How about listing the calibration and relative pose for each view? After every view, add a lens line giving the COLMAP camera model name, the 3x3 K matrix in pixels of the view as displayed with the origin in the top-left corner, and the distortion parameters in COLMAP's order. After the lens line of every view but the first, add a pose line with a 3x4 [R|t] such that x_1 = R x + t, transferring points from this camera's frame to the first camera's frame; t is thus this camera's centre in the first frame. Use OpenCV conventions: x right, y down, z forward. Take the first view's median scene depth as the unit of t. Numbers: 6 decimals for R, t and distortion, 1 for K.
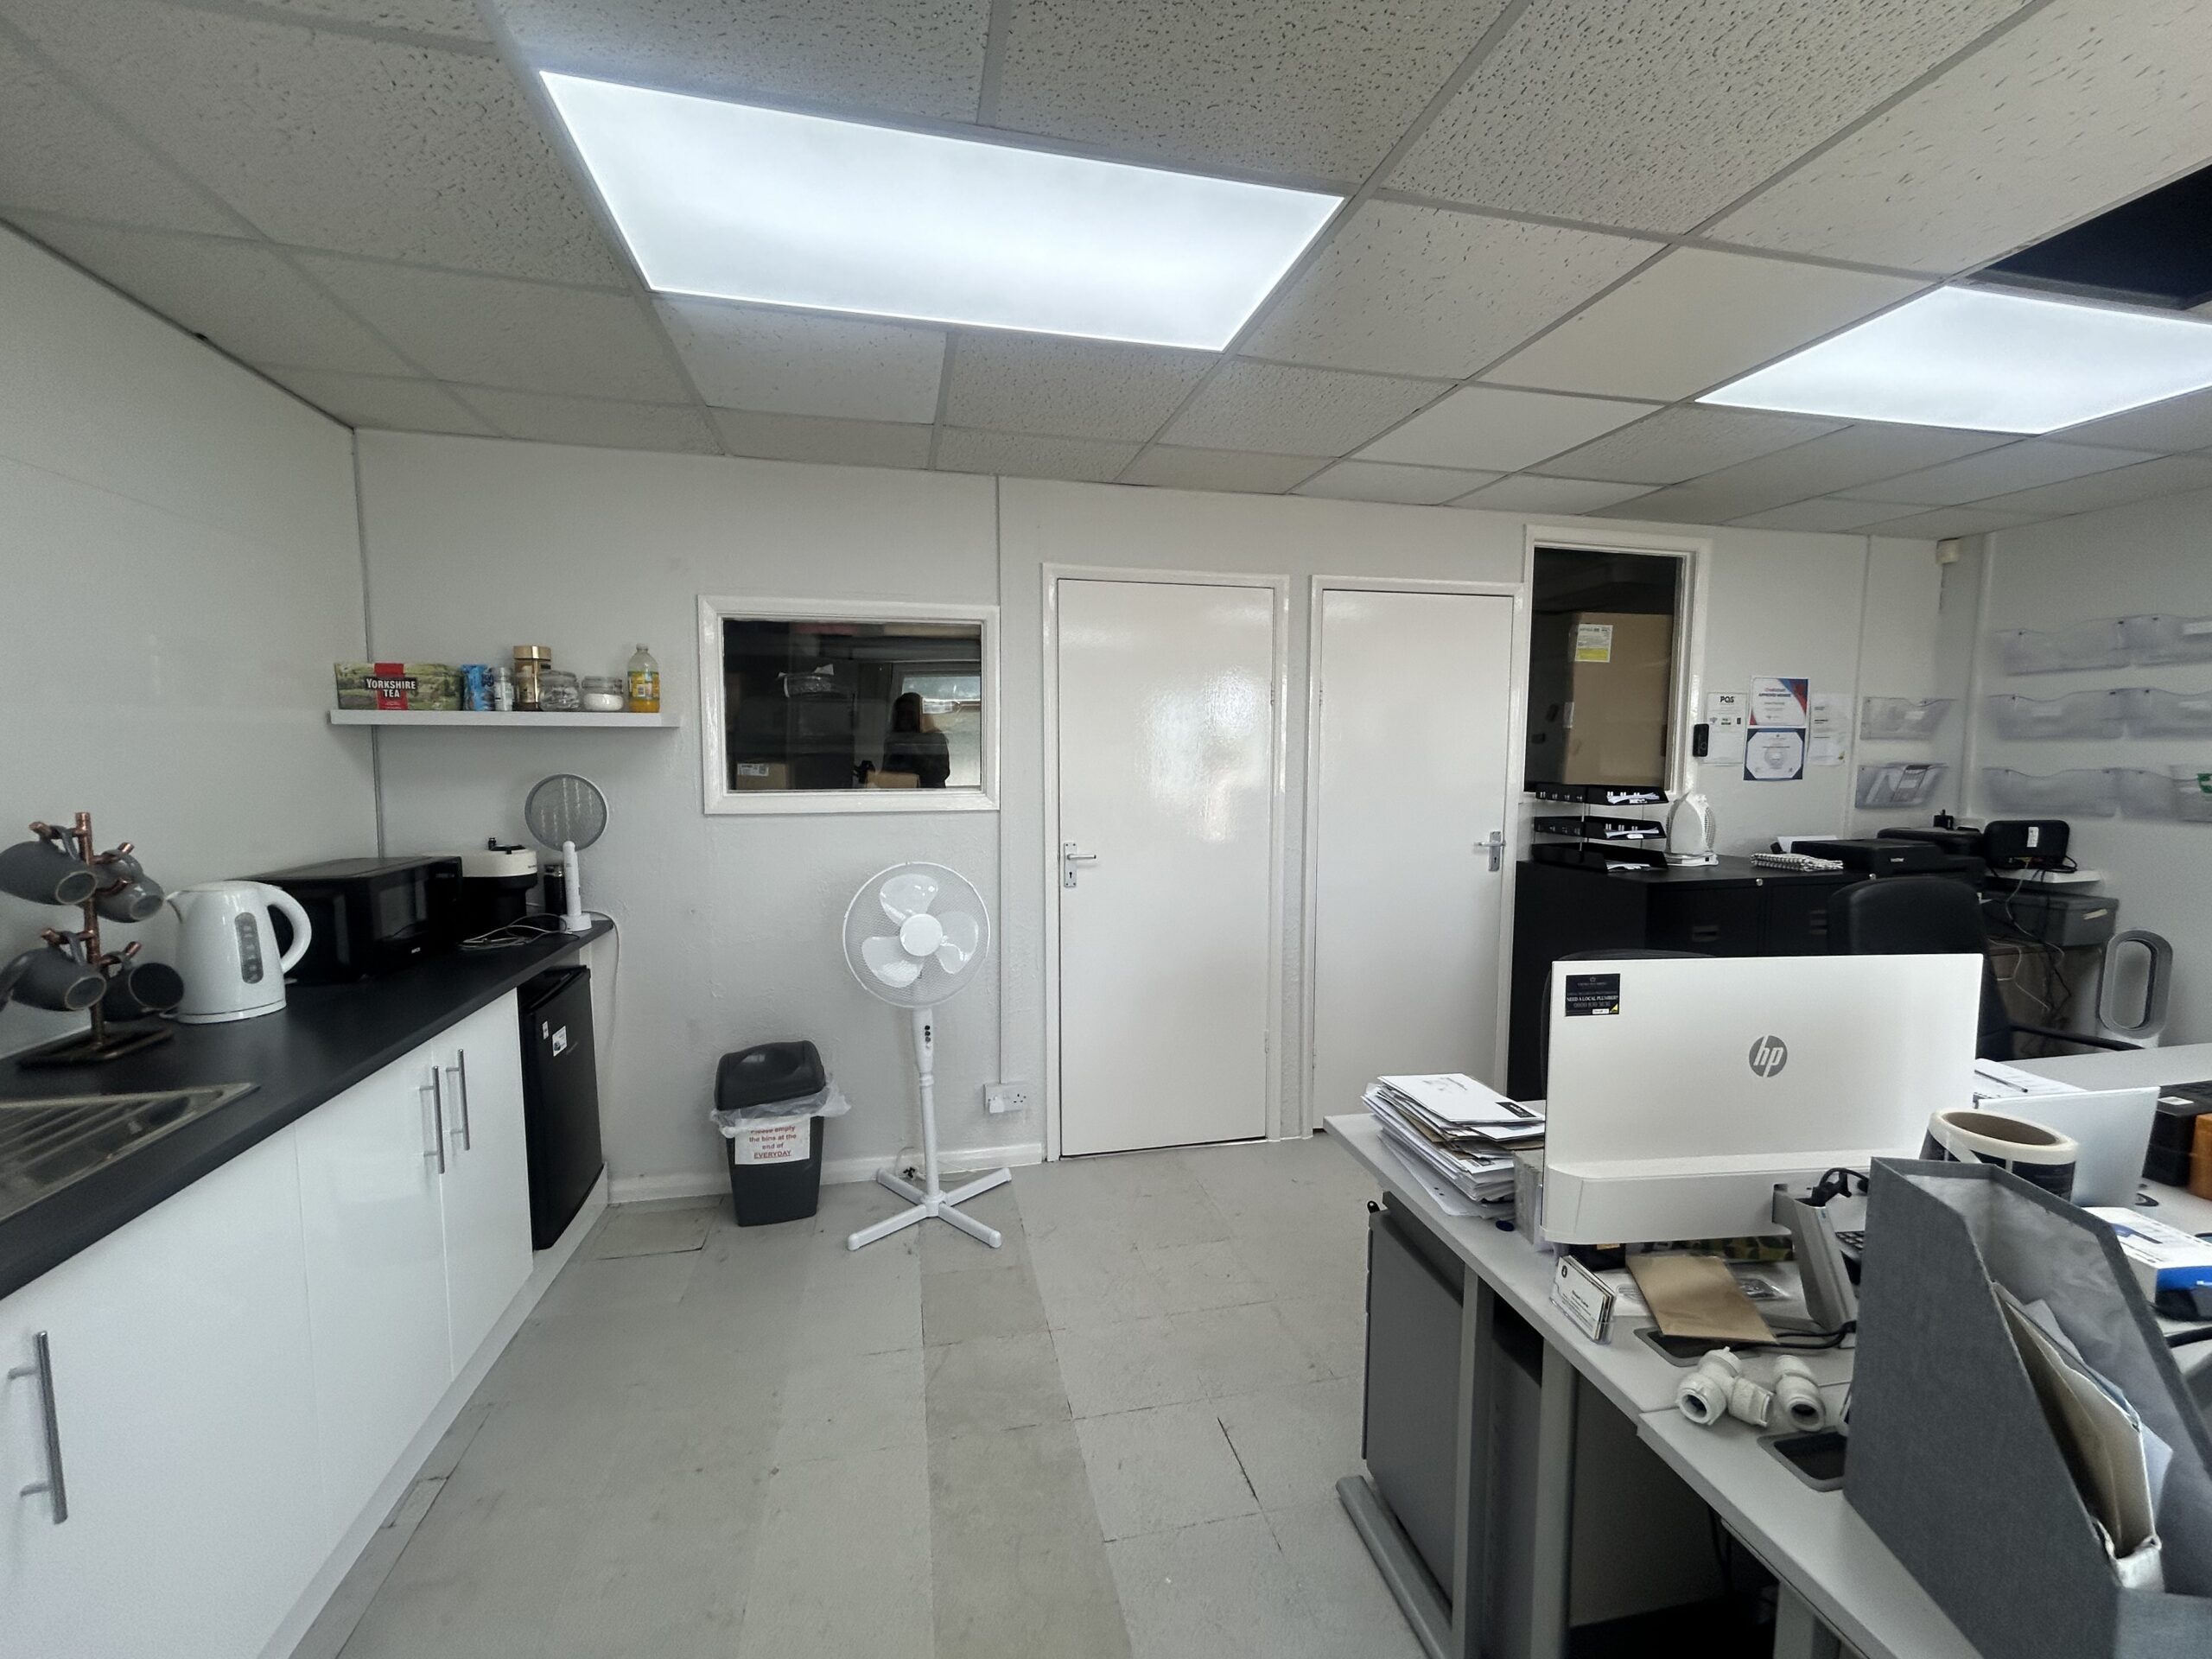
lens RADIAL K [[895.0, 0, 1098.9], [0, 895.0, 830.2], [0, 0, 1]] dist [-0.000615, 0.000788]
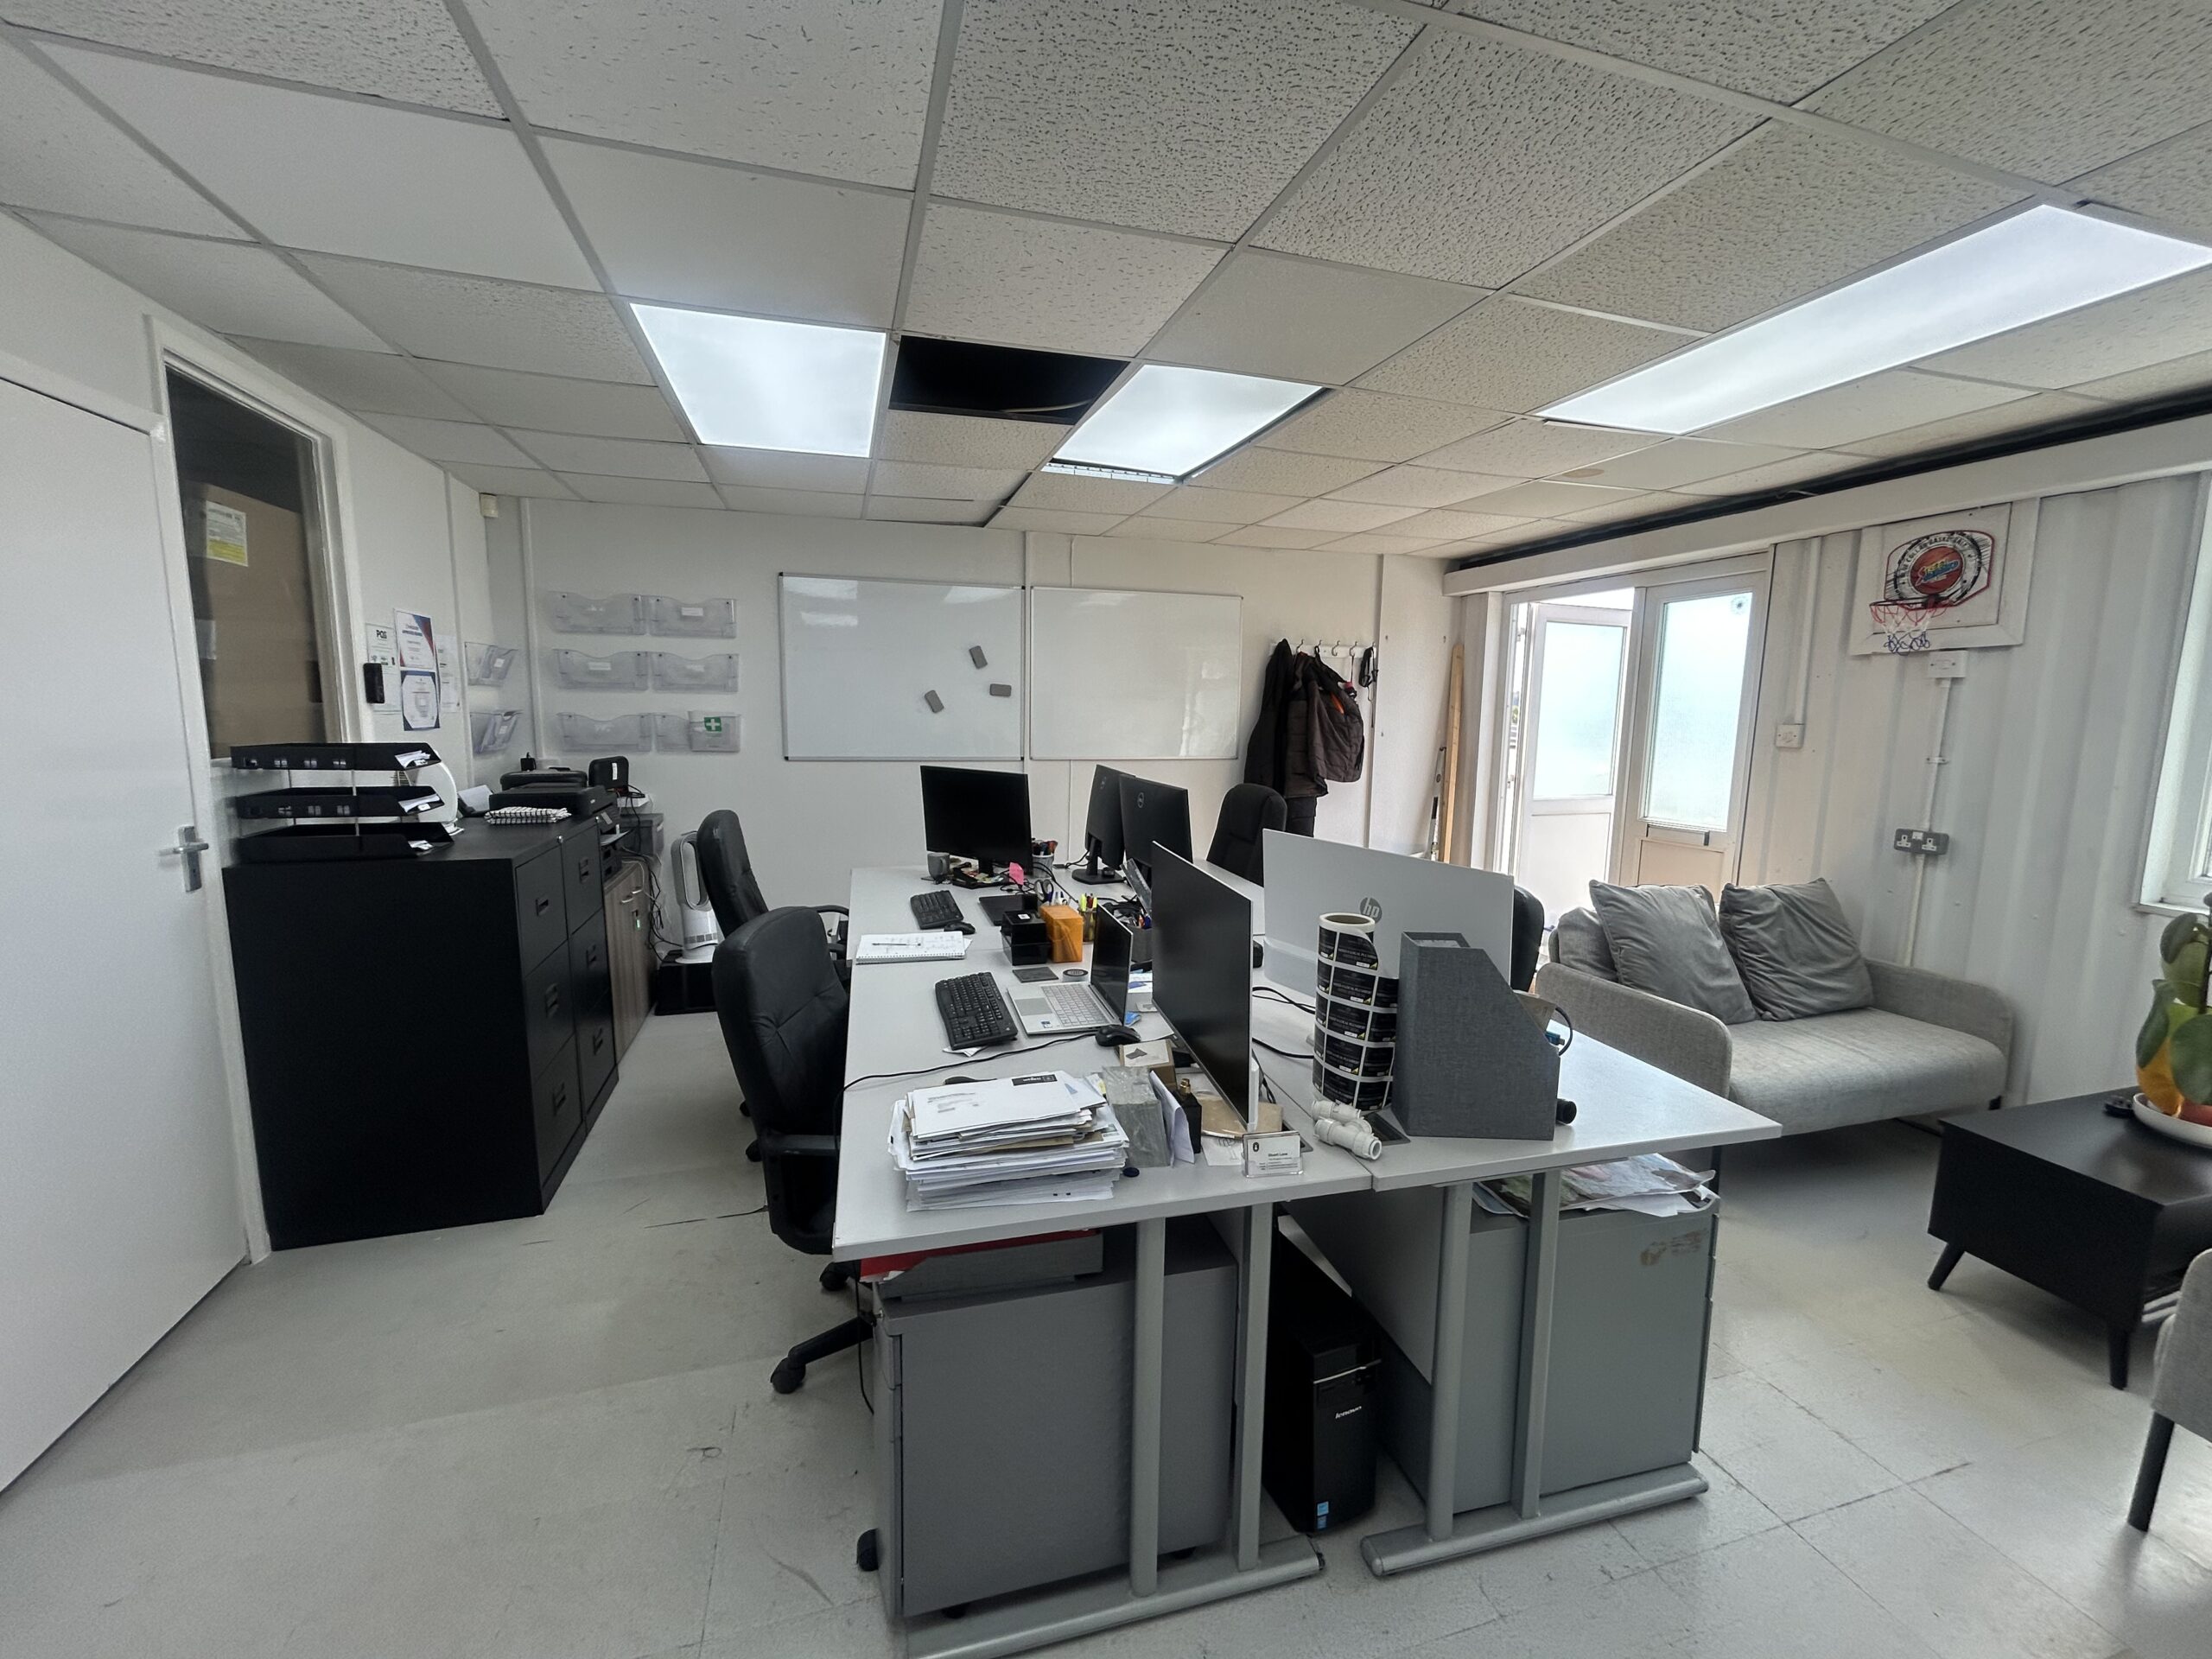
lens RADIAL K [[895.0, 0, 1099.0], [0, 895.0, 831.1], [0, 0, 1]] dist [-0.000615, 0.000788]
pose [[-0.064370, -0.139807, 0.988084, -0.264069], [0.070541, 0.987023, 0.144252, -0.052395], [-0.995430, 0.078986, -0.053673, 0.538642]]
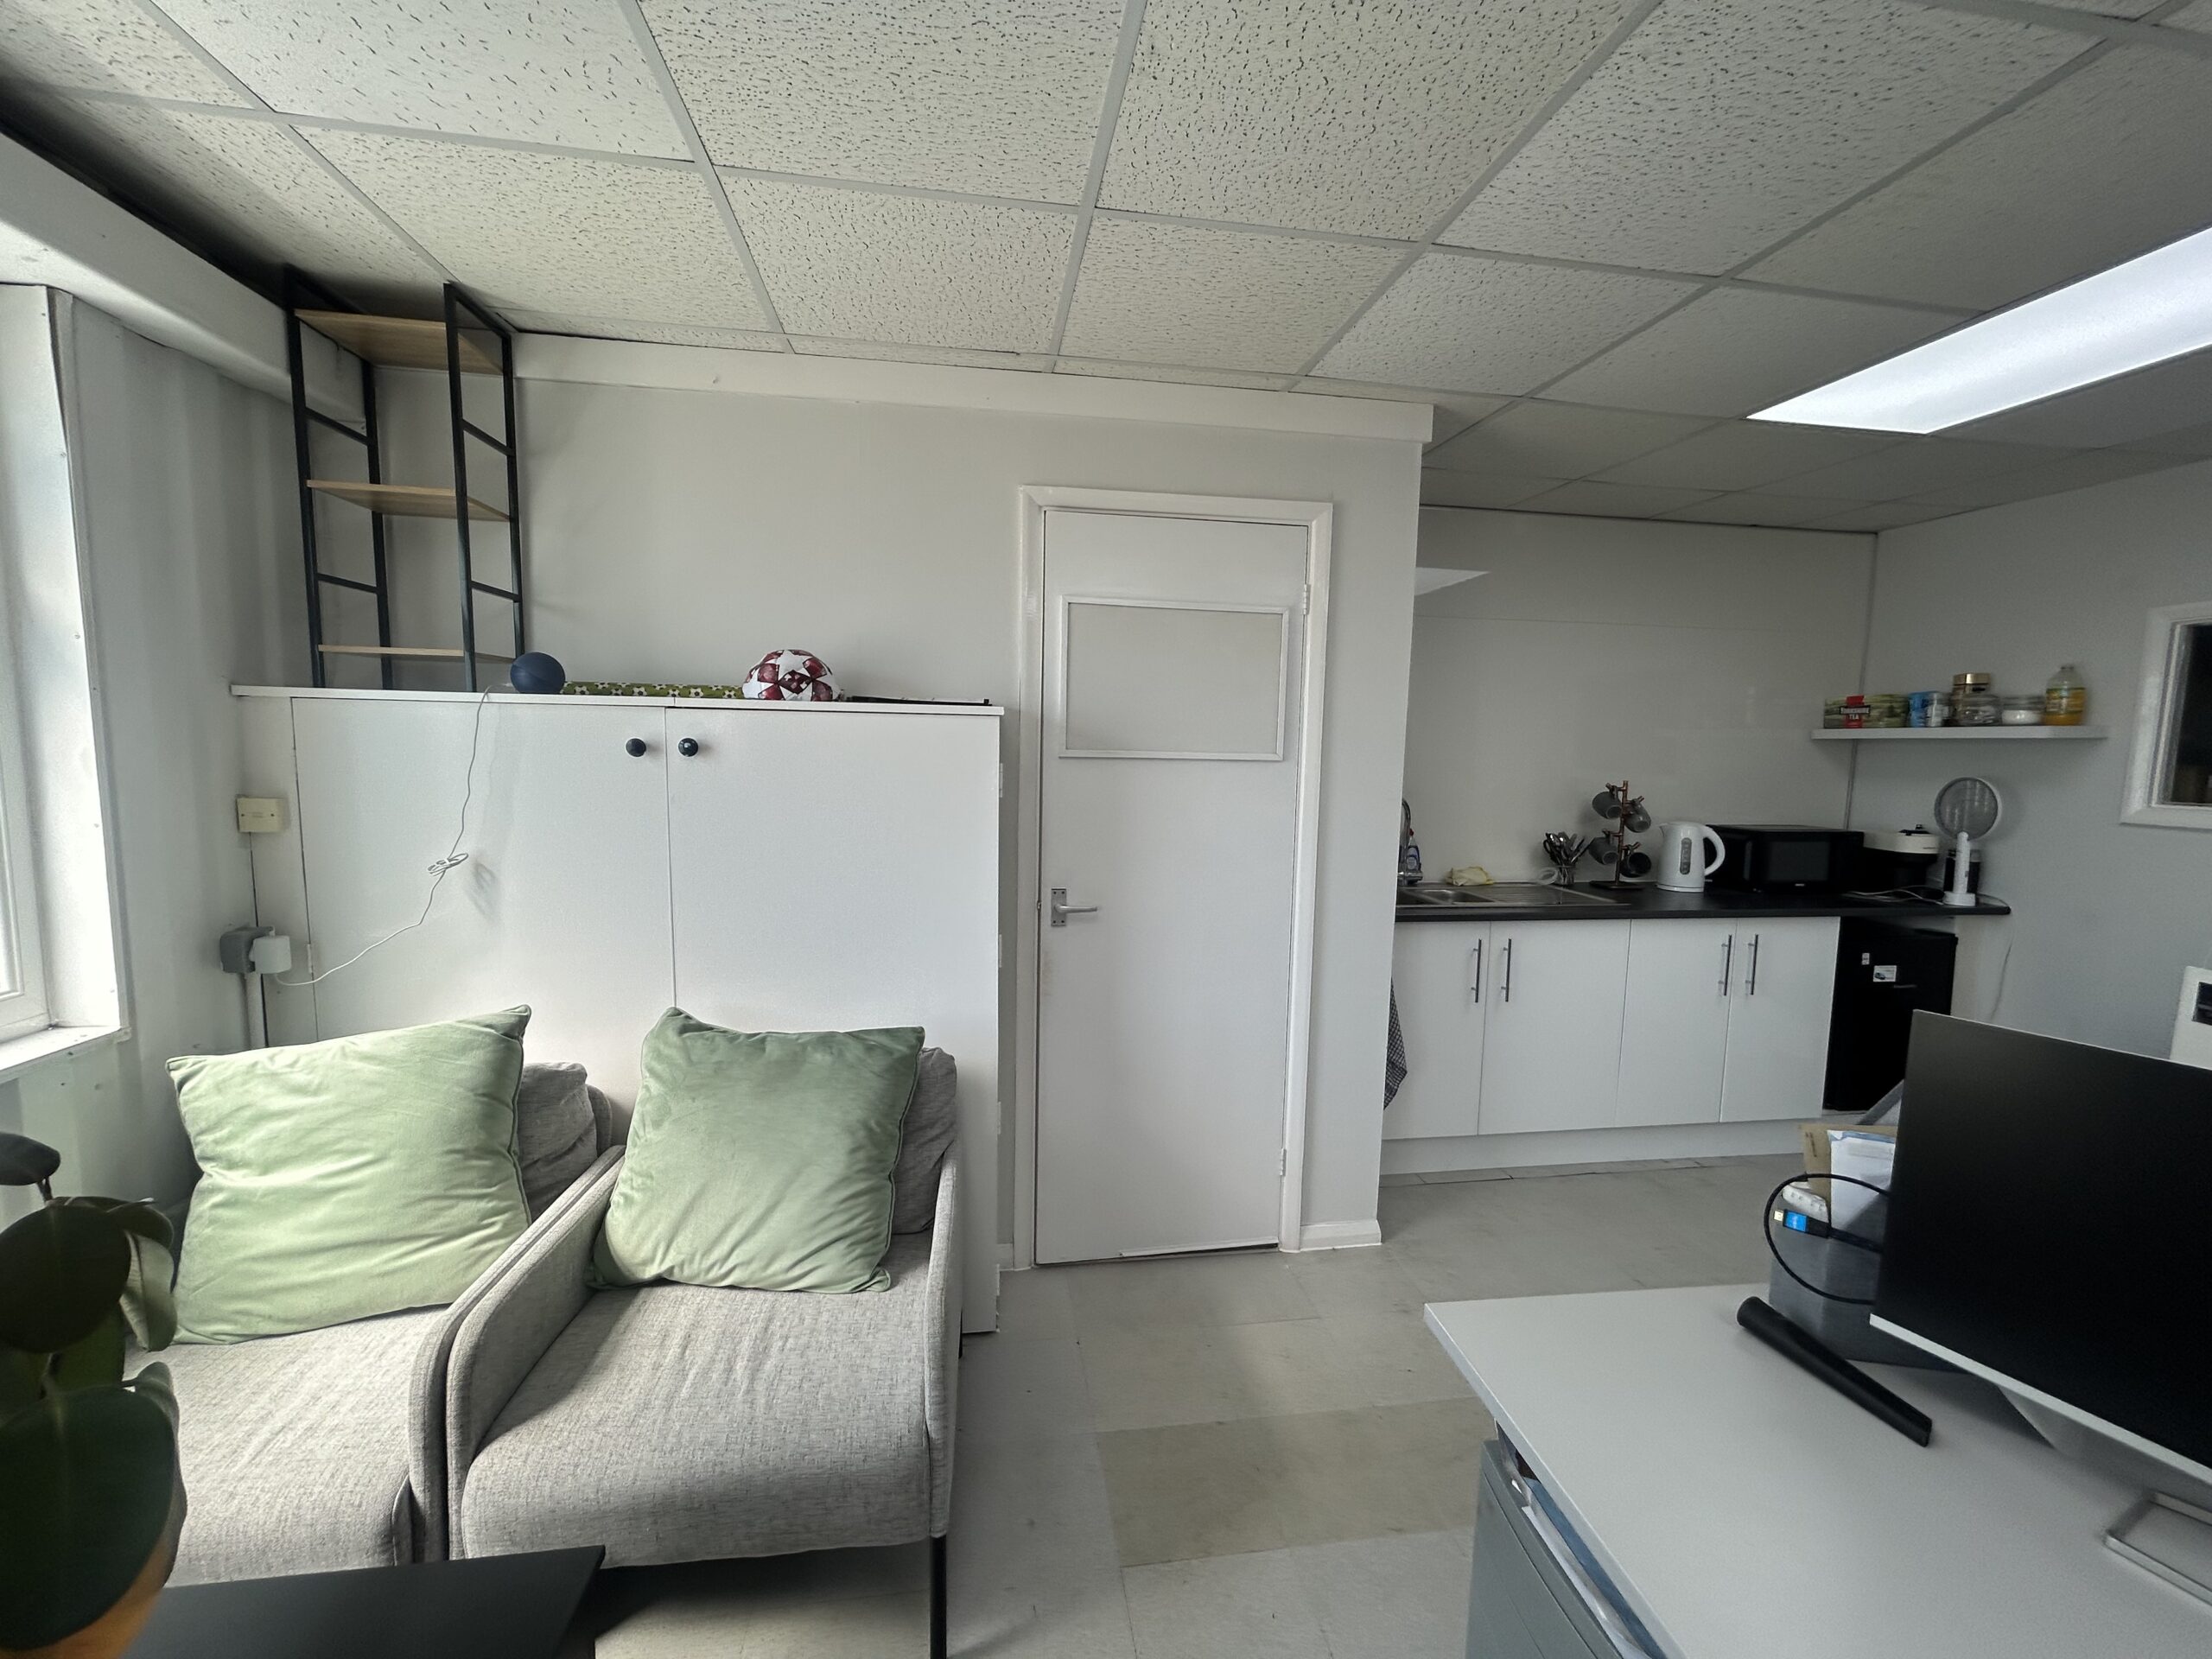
lens RADIAL K [[895.0, 0, 1098.4], [0, 895.0, 831.0], [0, 0, 1]] dist [-0.000615, 0.000788]
pose [[-0.075212, 0.095123, -0.992620, 0.700907], [-0.101835, 0.989503, 0.102540, 0.005441], [0.991954, 0.108795, -0.064736, -0.093240]]
